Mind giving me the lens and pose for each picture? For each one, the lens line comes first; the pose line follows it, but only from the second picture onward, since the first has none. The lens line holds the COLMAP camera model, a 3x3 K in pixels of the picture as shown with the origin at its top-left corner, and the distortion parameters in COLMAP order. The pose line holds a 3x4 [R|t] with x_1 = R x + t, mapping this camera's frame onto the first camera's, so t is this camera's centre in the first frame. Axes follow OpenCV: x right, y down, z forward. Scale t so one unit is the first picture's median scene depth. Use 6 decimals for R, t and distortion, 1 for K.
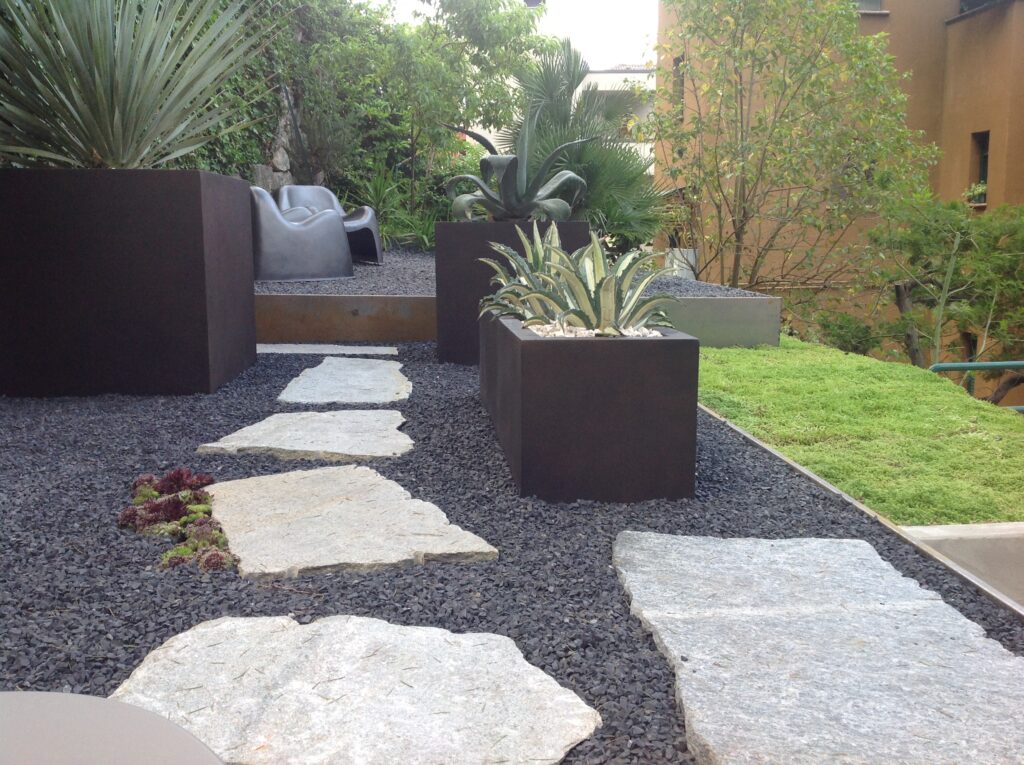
lens RADIAL K [[978.3, 0, 512.0], [0, 978.3, 382.5], [0, 0, 1]] dist [0.200287, -0.544329]
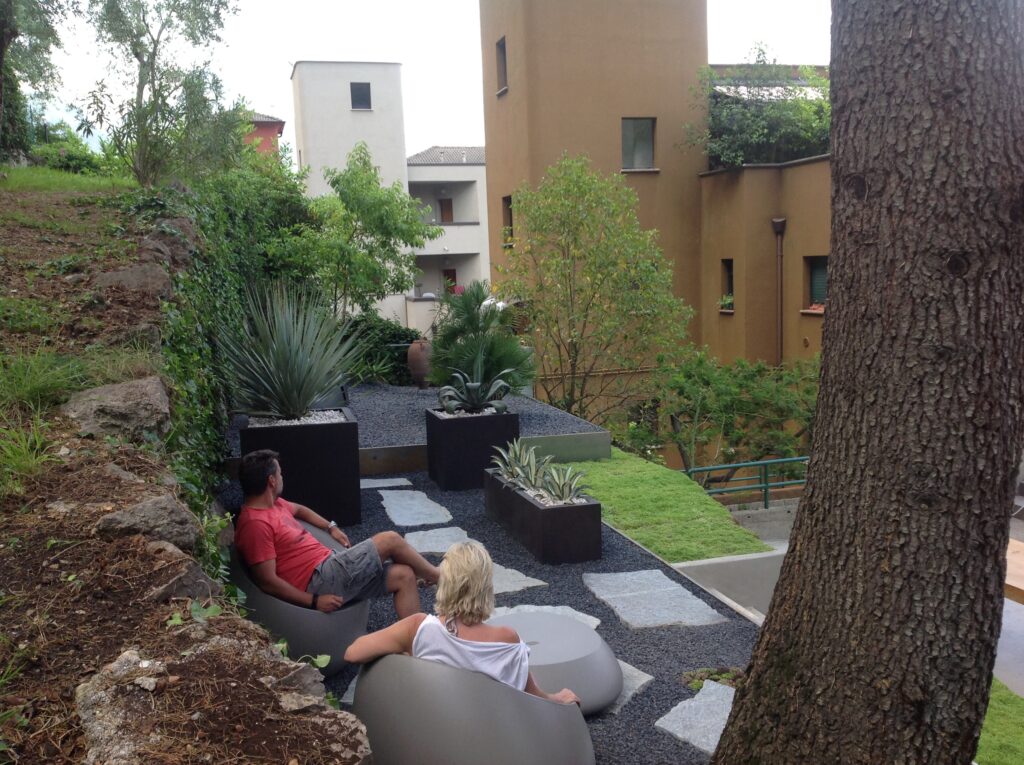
lens RADIAL K [[1006.3, 0, 512.0], [0, 1006.3, 382.5], [0, 0, 1]] dist [0.125882, -0.261121]
pose [[0.979248, -0.053555, 0.195461, -0.596835], [0.059855, 0.997856, -0.026466, -0.321982], [-0.193624, 0.037616, 0.980354, -1.775790]]
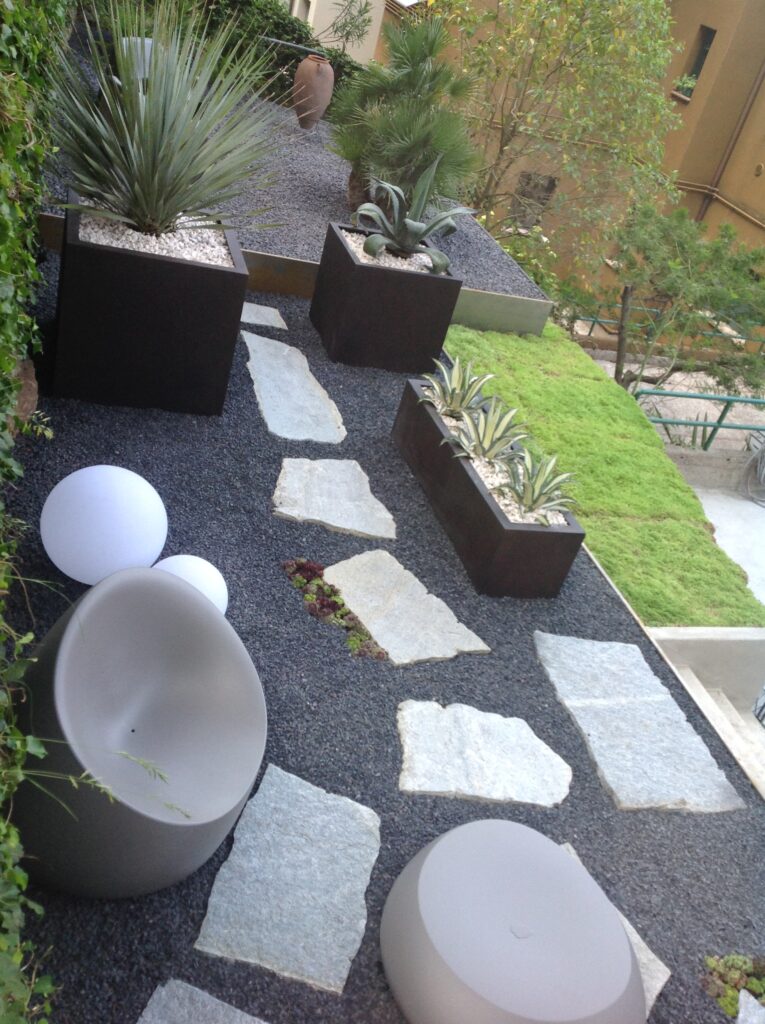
lens RADIAL K [[1006.3, 0, 382.5], [0, 1006.3, 512.0], [0, 0, 1]] dist [0.125882, -0.261121]
pose [[0.948779, 0.099583, 0.299836, -0.771368], [-0.217840, 0.893564, 0.392542, -0.755685], [-0.228833, -0.437752, 0.869488, -0.606488]]
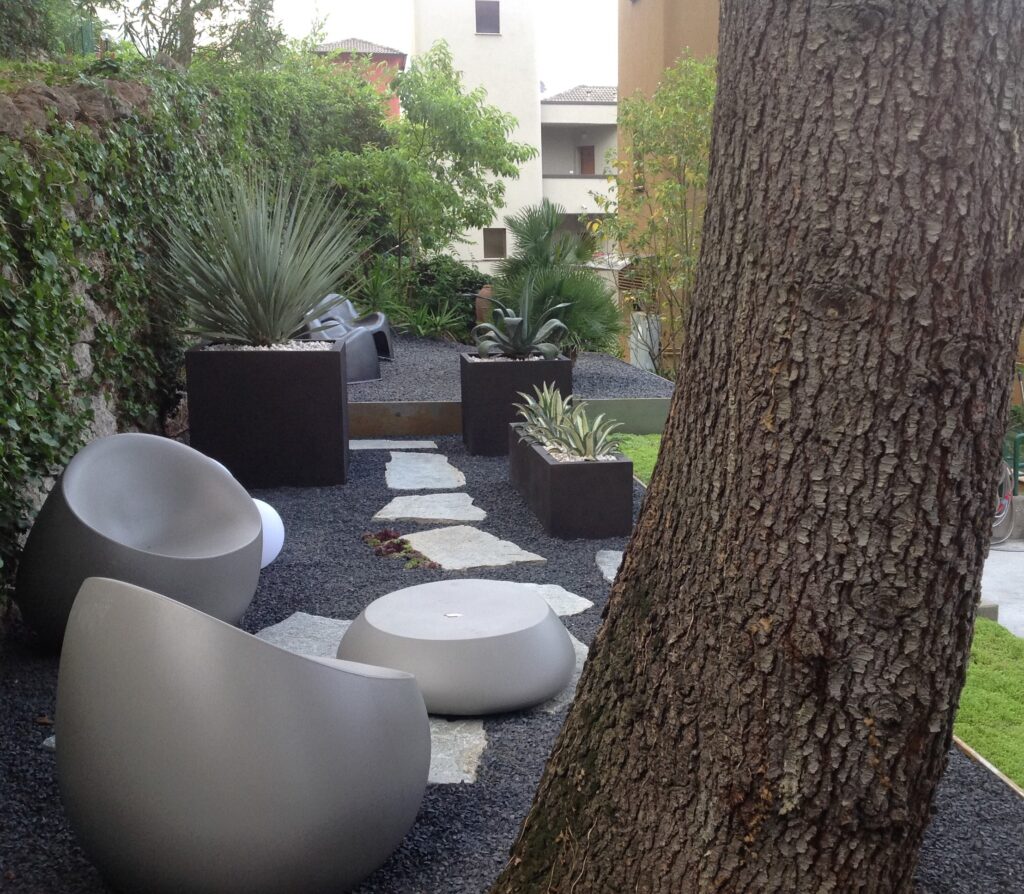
lens RADIAL K [[1167.1, 0, 588.8], [0, 1167.1, 450.5], [0, 0, 1]] dist [0.204570, -0.555895]
pose [[0.993612, -0.021105, 0.110856, -0.181149], [0.018591, 0.999547, 0.023664, -0.126743], [-0.111305, -0.021452, 0.993555, -1.474687]]
